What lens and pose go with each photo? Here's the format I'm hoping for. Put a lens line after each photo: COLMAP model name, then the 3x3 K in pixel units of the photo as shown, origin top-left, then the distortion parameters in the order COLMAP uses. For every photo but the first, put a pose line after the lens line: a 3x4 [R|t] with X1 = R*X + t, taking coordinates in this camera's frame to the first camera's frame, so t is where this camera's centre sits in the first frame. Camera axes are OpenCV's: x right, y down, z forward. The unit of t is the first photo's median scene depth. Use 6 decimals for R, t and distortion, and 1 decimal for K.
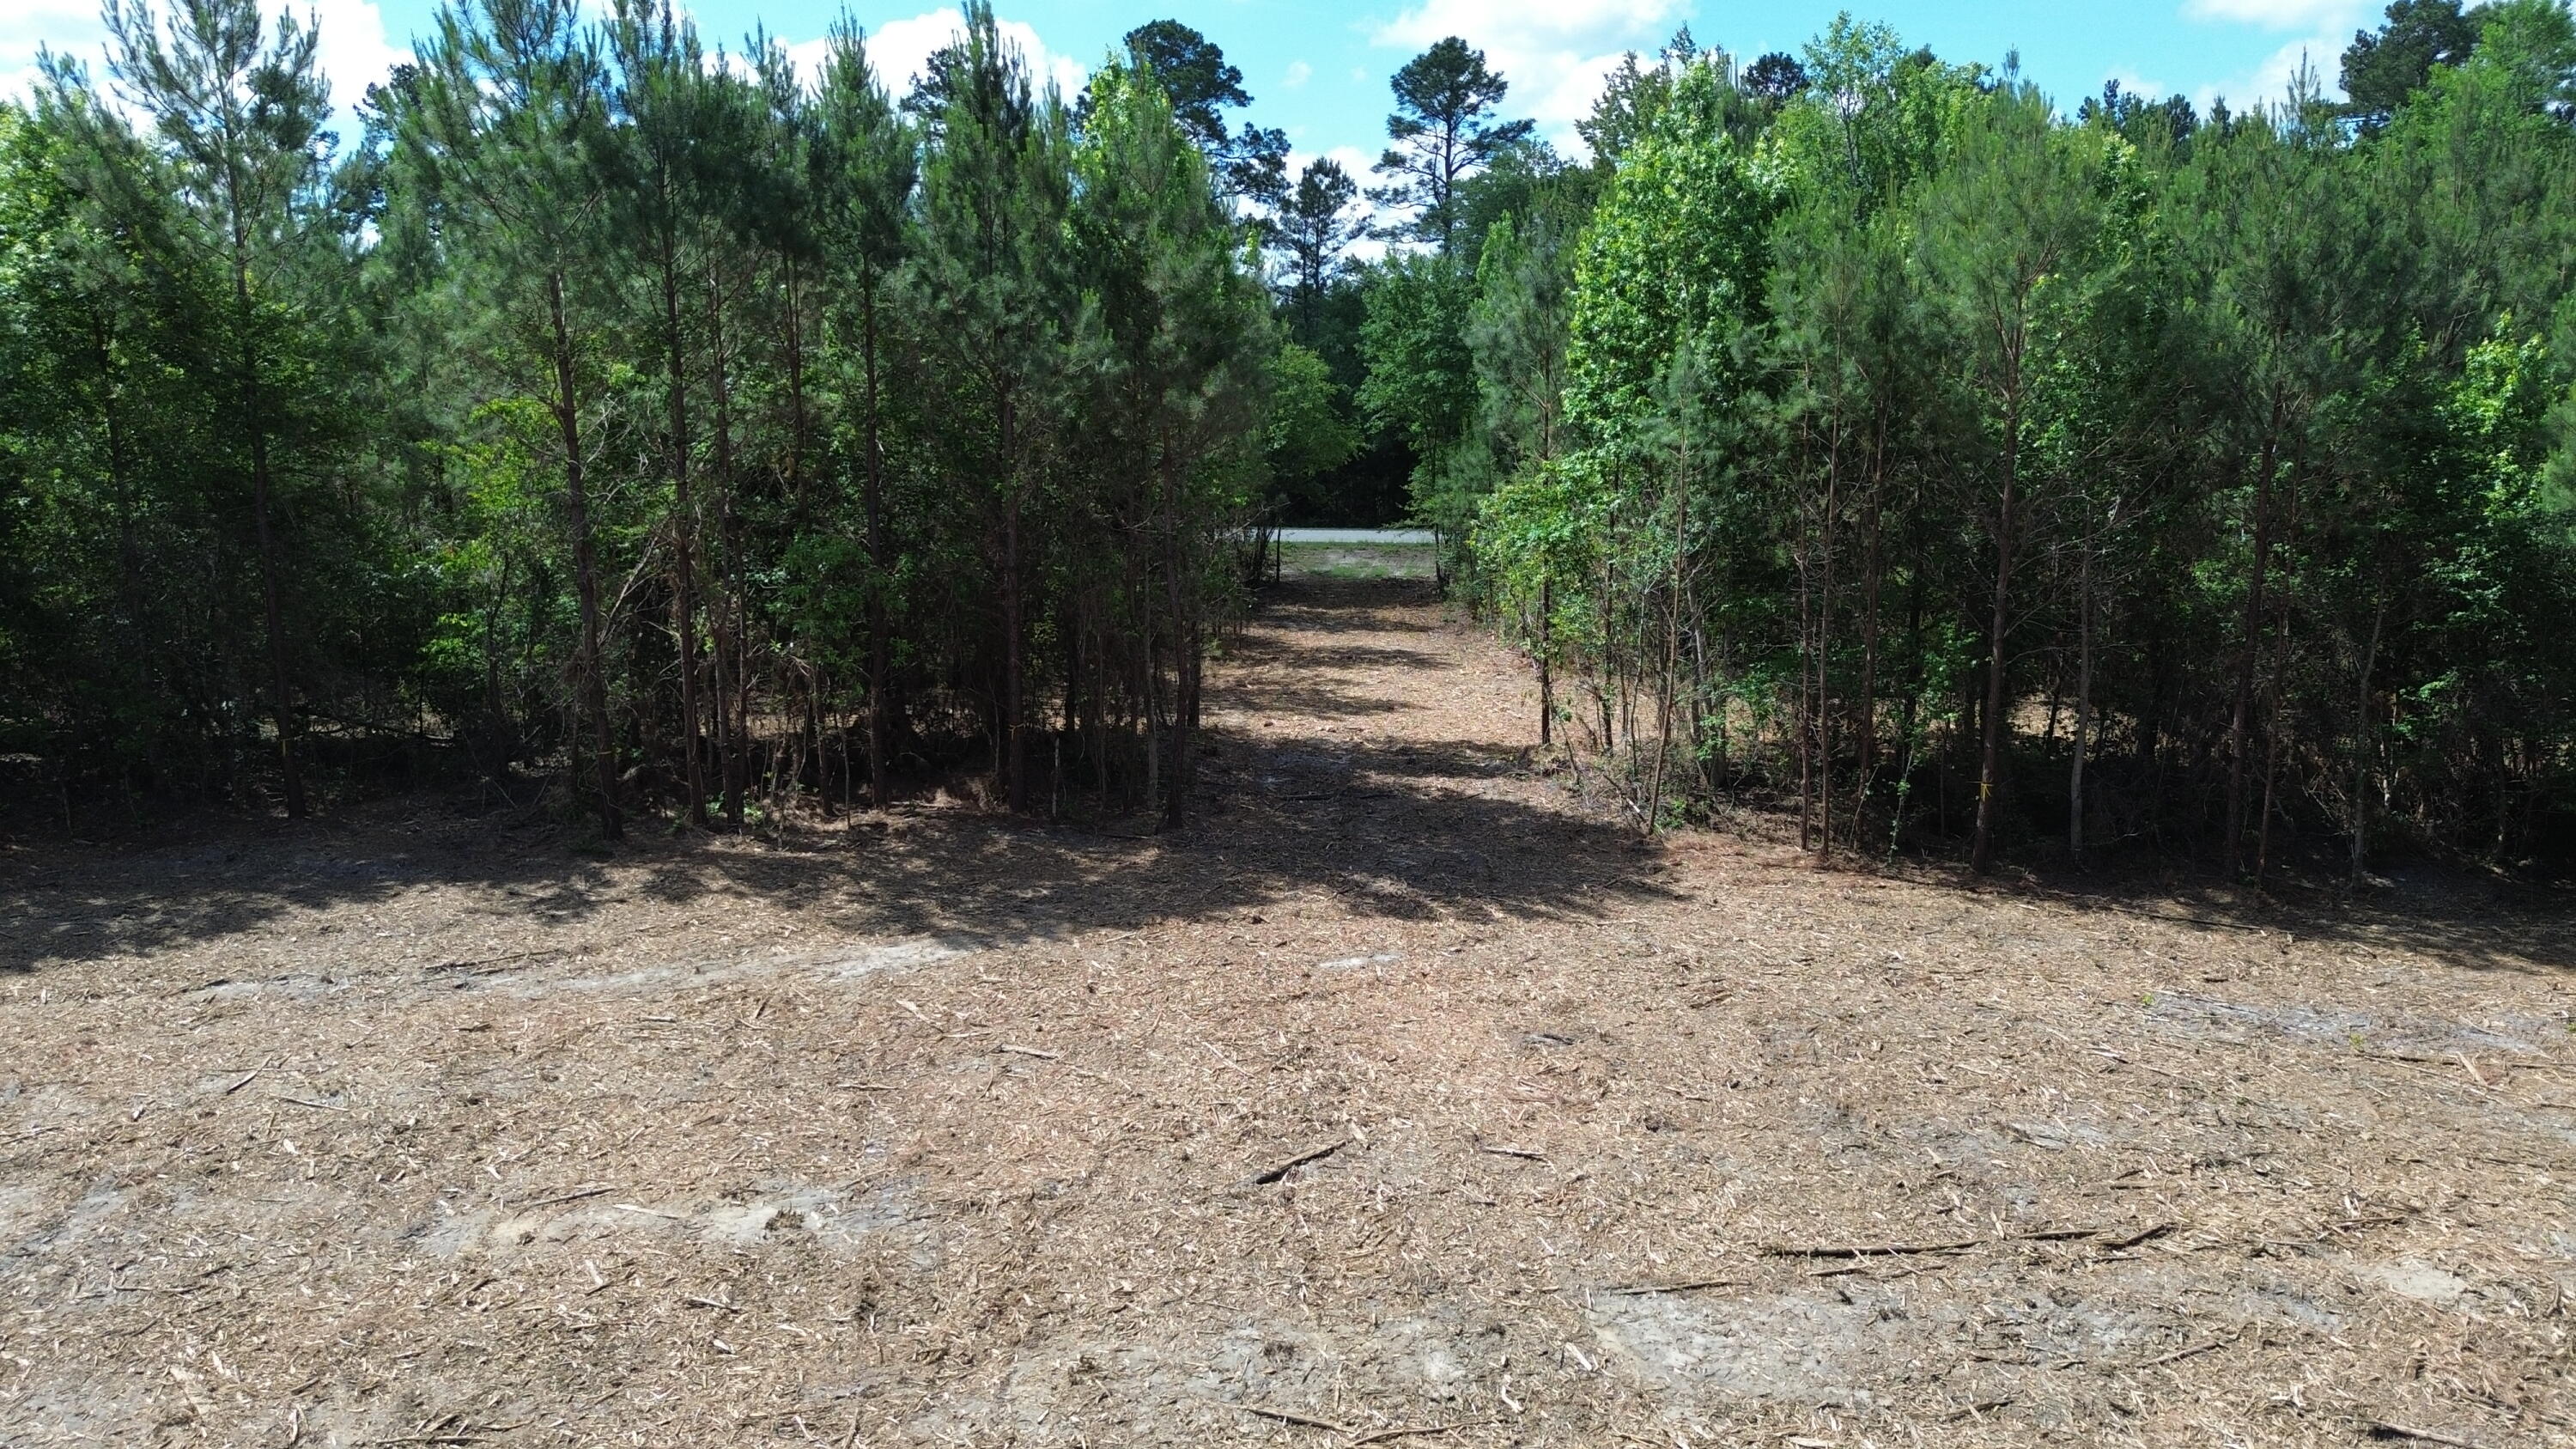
lens RADIAL K [[1840.3, 0, 1297.6], [0, 1840.3, 721.3], [0, 0, 1]] dist [0.061128, -0.059175]
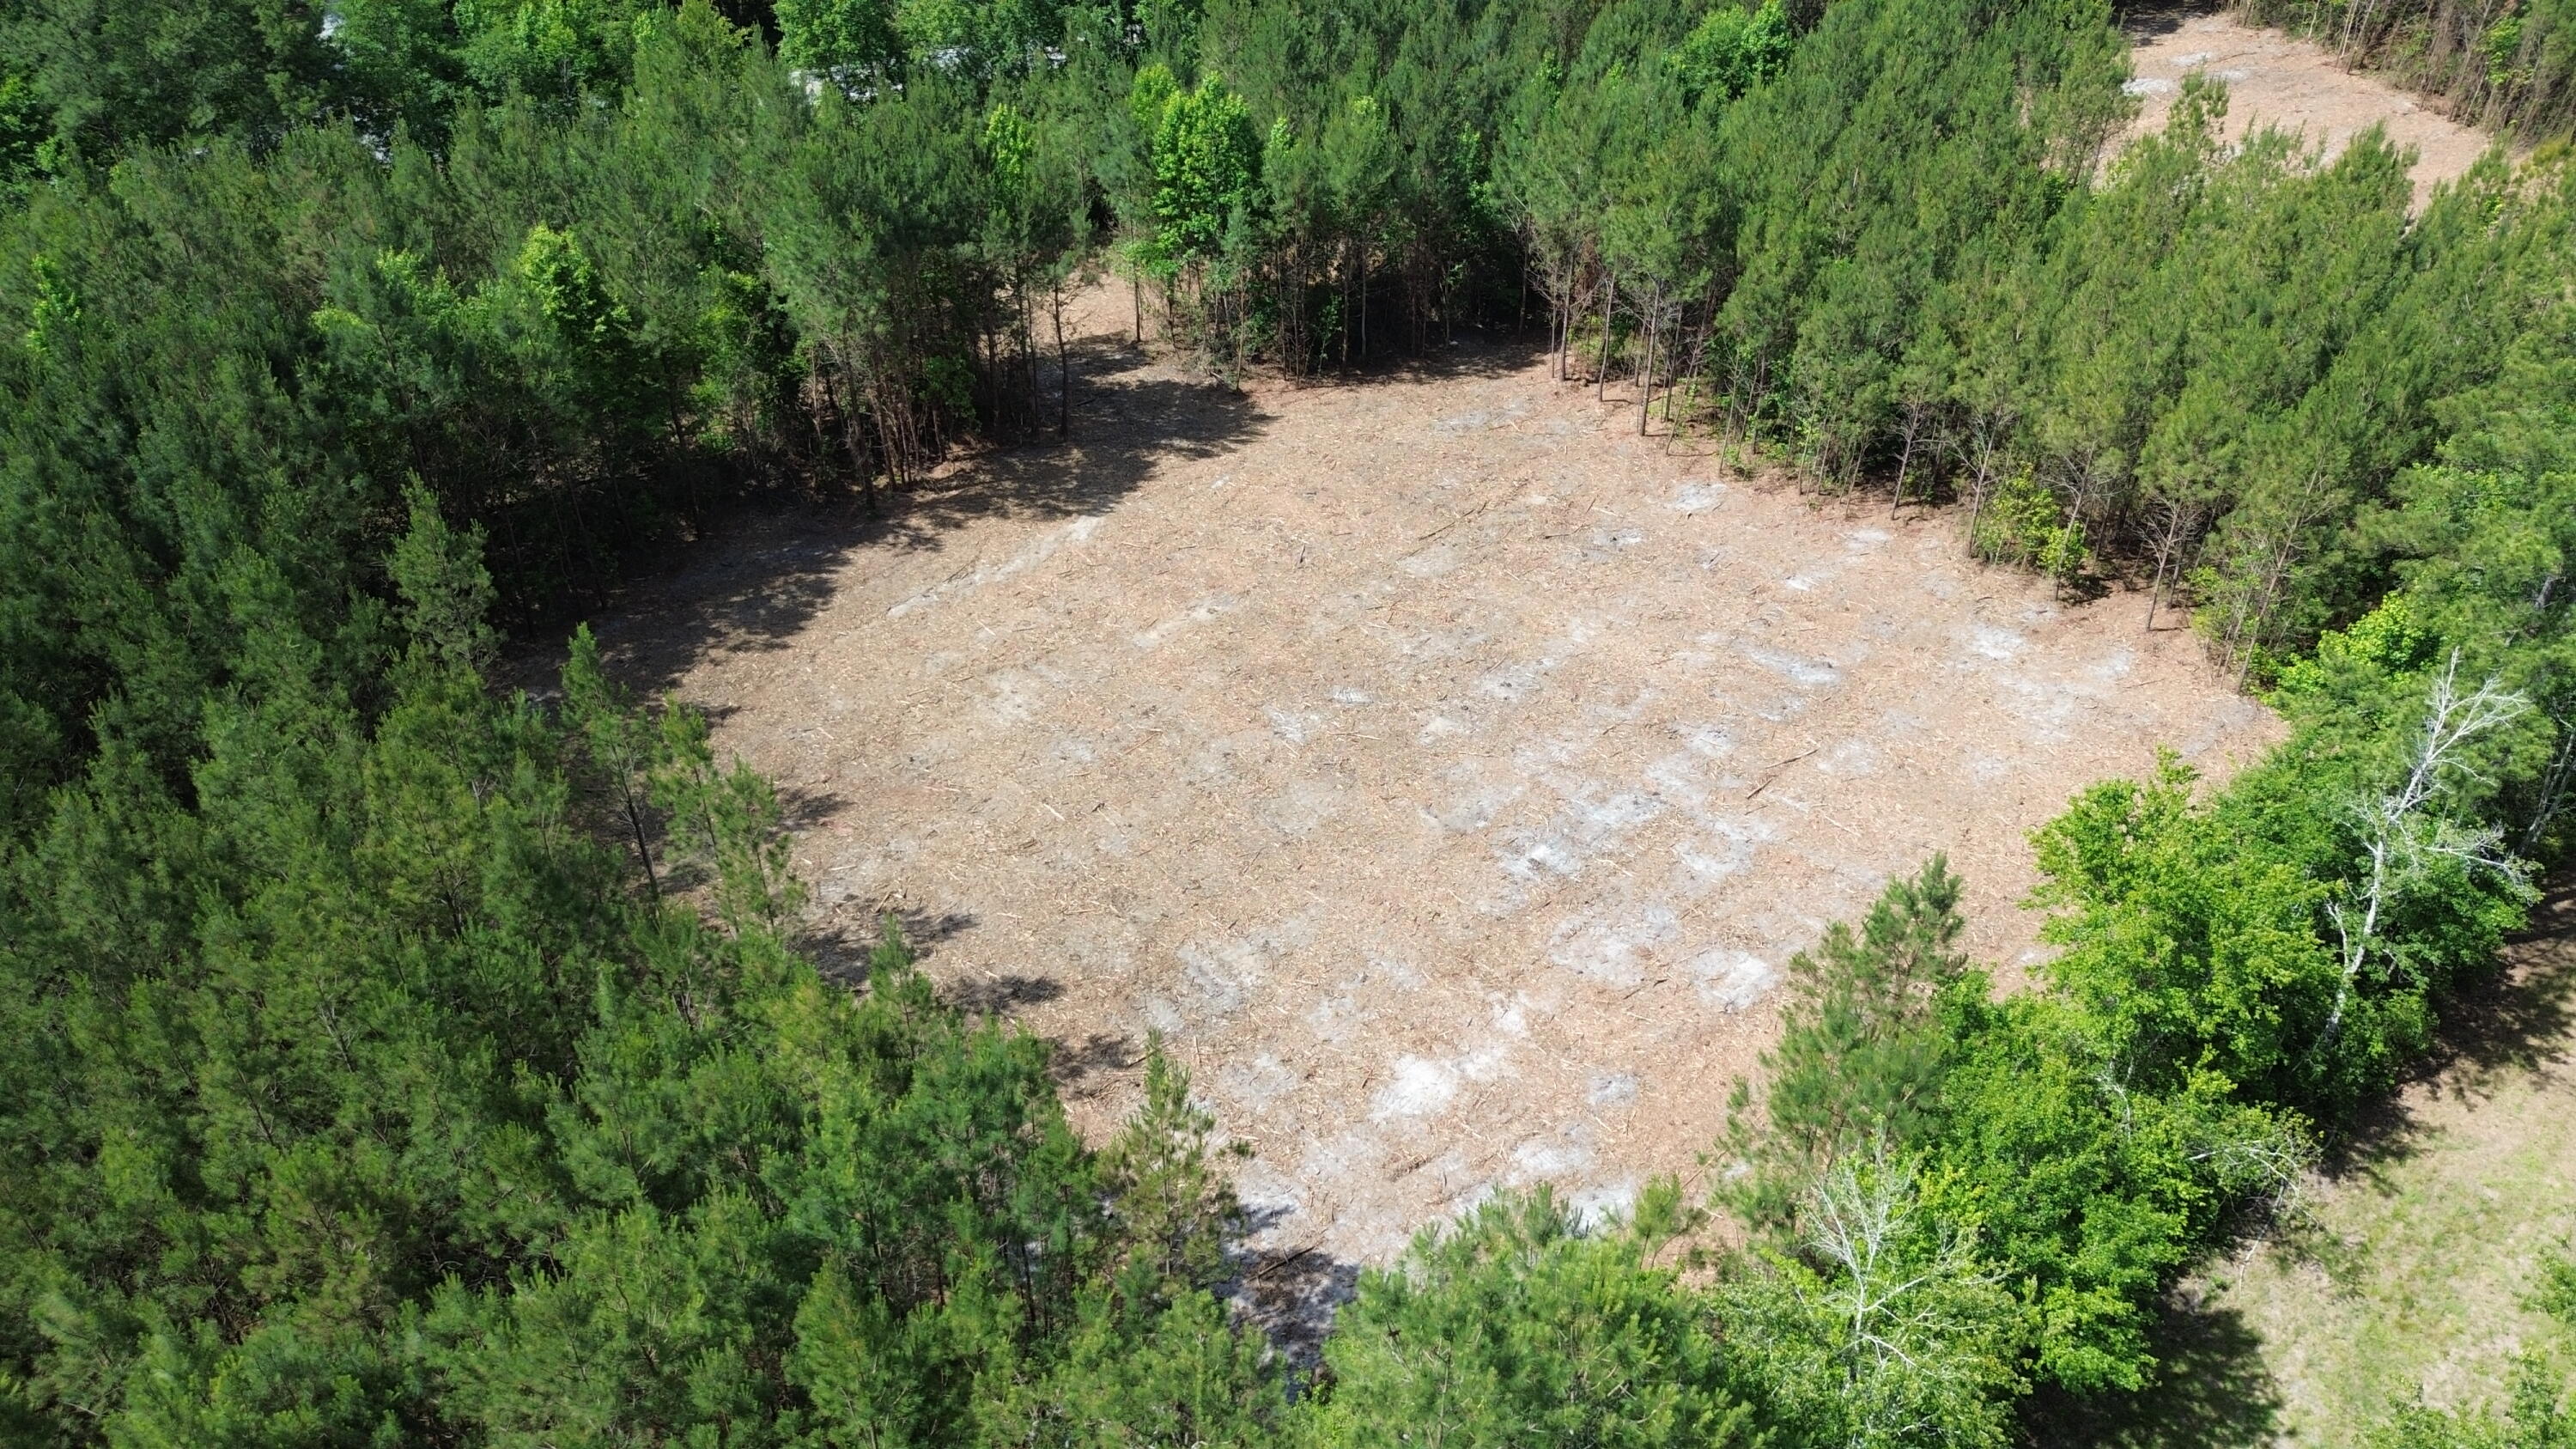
lens RADIAL K [[1840.3, 0, 1298.1], [0, 1840.3, 733.0], [0, 0, 1]] dist [0.061128, -0.059175]
pose [[0.795457, -0.353167, 0.492464, -1.345485], [0.110167, 0.883366, 0.455551, -0.774826], [-0.595912, -0.308118, 0.741588, -1.265242]]
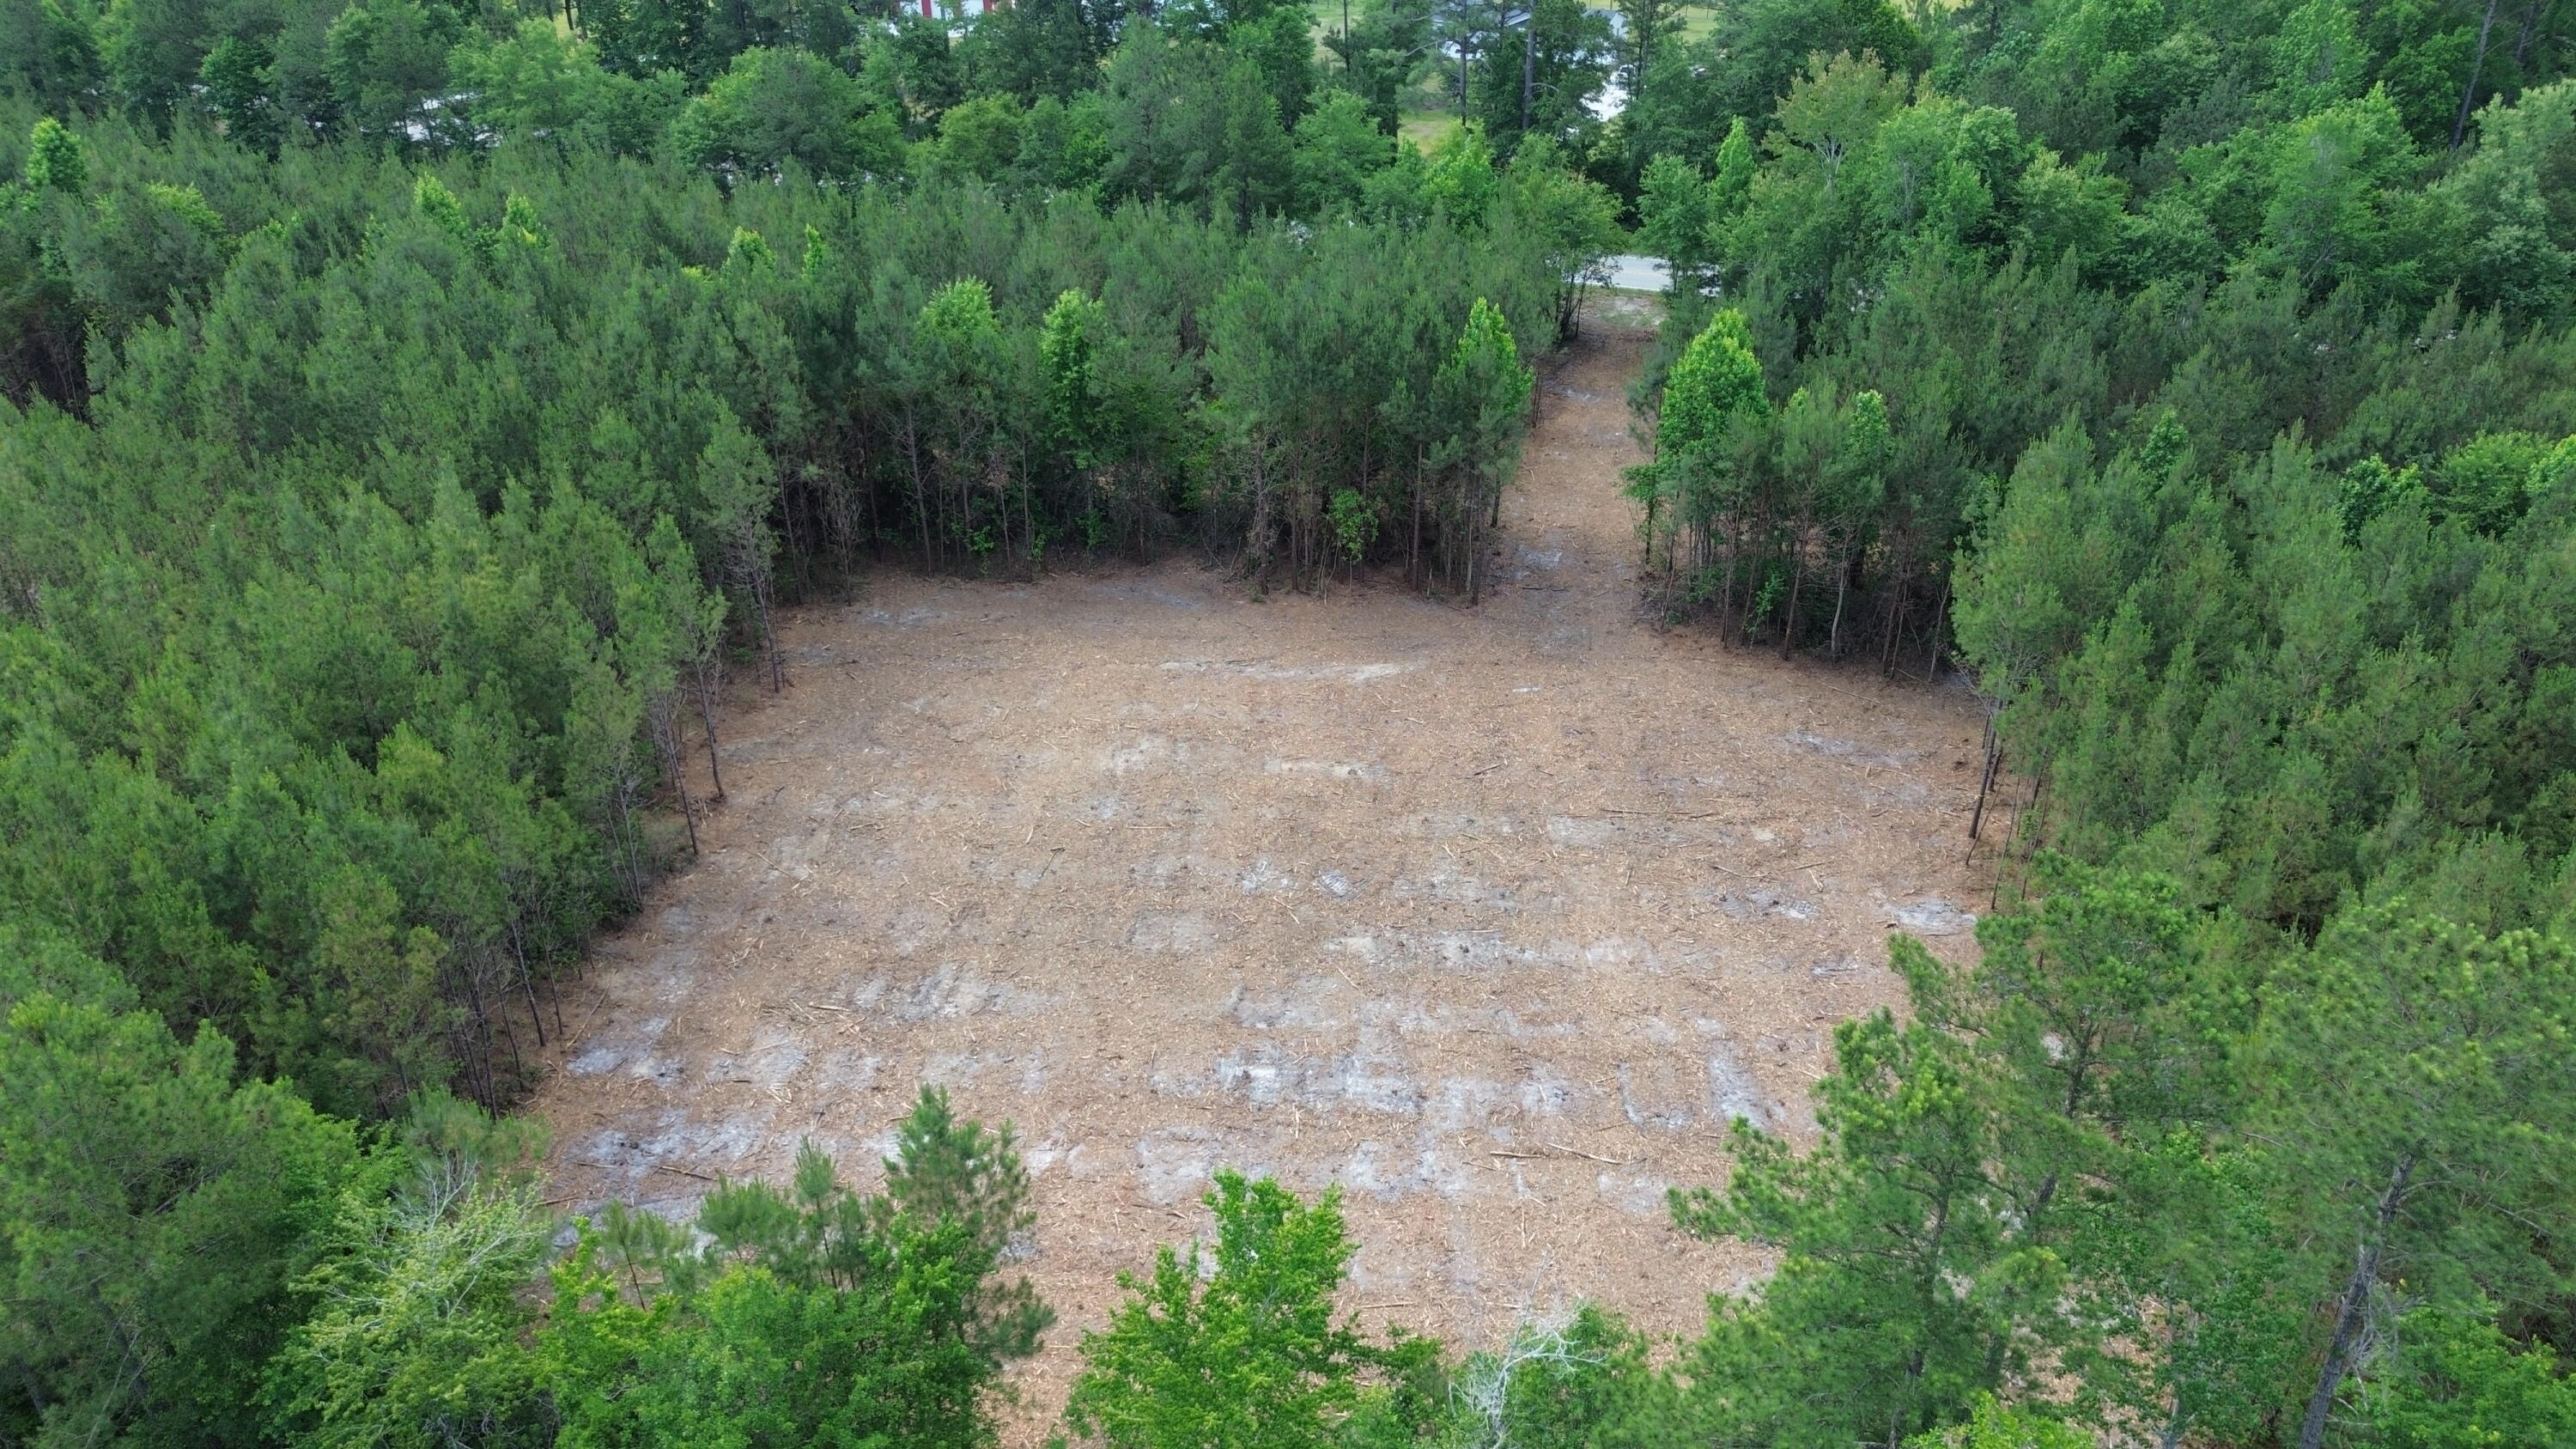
lens RADIAL K [[1840.3, 0, 1290.8], [0, 1840.3, 714.1], [0, 0, 1]] dist [0.061128, -0.059175]
pose [[0.977173, 0.104500, -0.184966, 0.200024], [-0.037215, 0.941393, 0.335252, -0.755502], [0.209160, -0.320716, 0.923793, -1.703144]]
